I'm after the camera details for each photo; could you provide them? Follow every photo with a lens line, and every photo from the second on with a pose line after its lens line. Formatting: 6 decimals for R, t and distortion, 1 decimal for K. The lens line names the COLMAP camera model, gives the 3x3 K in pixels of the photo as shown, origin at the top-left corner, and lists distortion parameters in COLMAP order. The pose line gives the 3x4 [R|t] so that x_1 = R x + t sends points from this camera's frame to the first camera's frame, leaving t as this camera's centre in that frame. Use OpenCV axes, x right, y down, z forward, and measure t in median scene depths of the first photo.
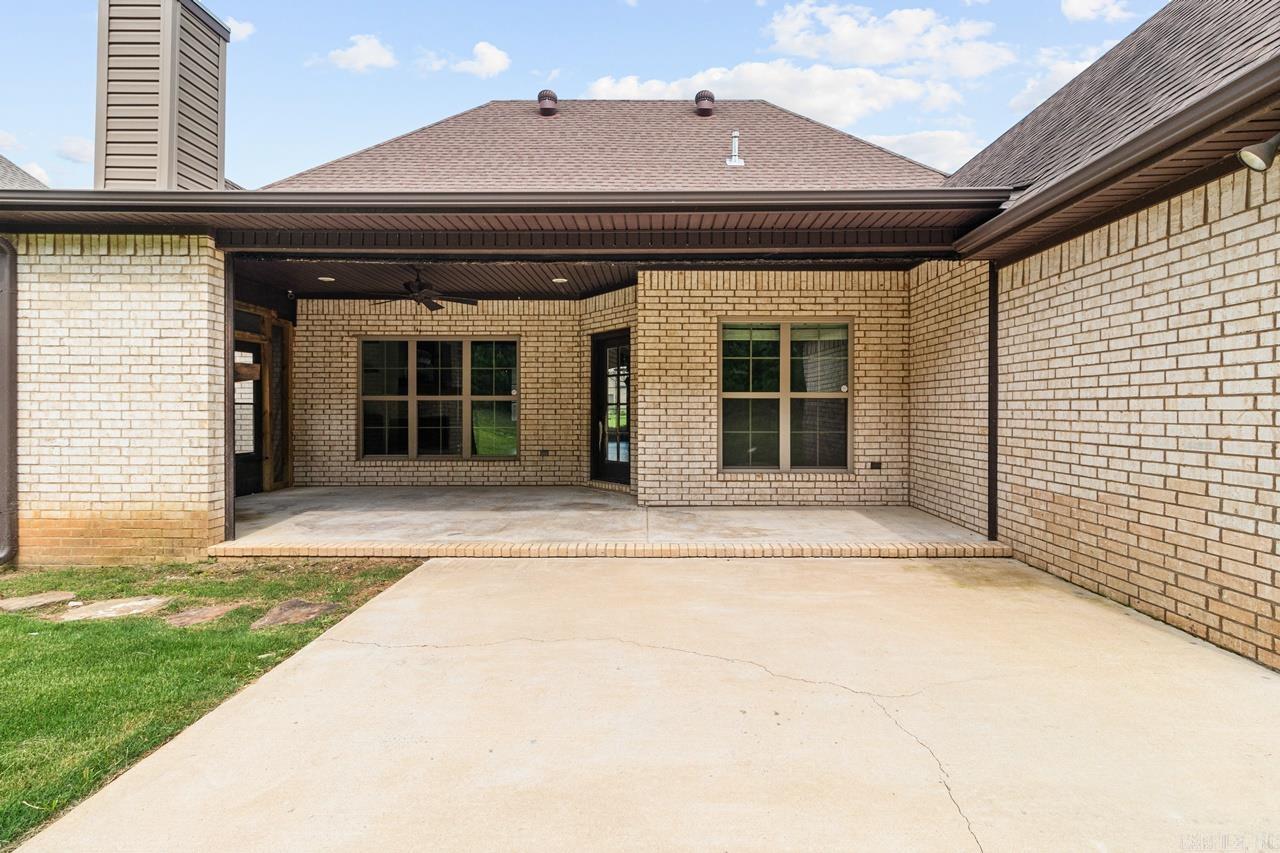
lens RADIAL K [[599.7, 0, 646.6], [0, 599.7, 413.6], [0, 0, 1]] dist [0.000188, 0.001172]
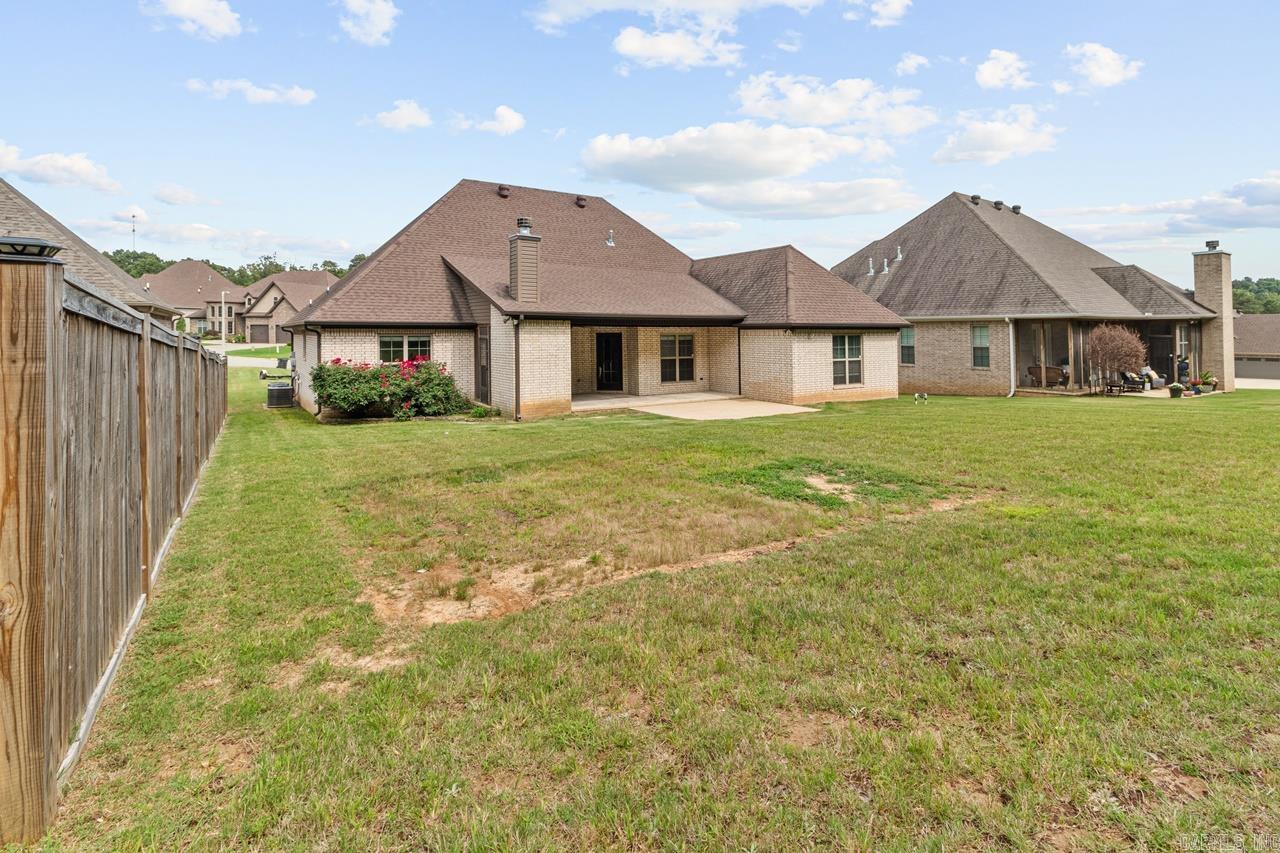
lens RADIAL K [[599.7, 0, 646.6], [0, 599.7, 413.6], [0, 0, 1]] dist [0.000188, 0.001172]
pose [[0.999892, -0.001907, 0.014571, 0.017399], [0.002184, 0.999817, -0.018995, 0.340709], [-0.014533, 0.019025, 0.999713, -2.305294]]
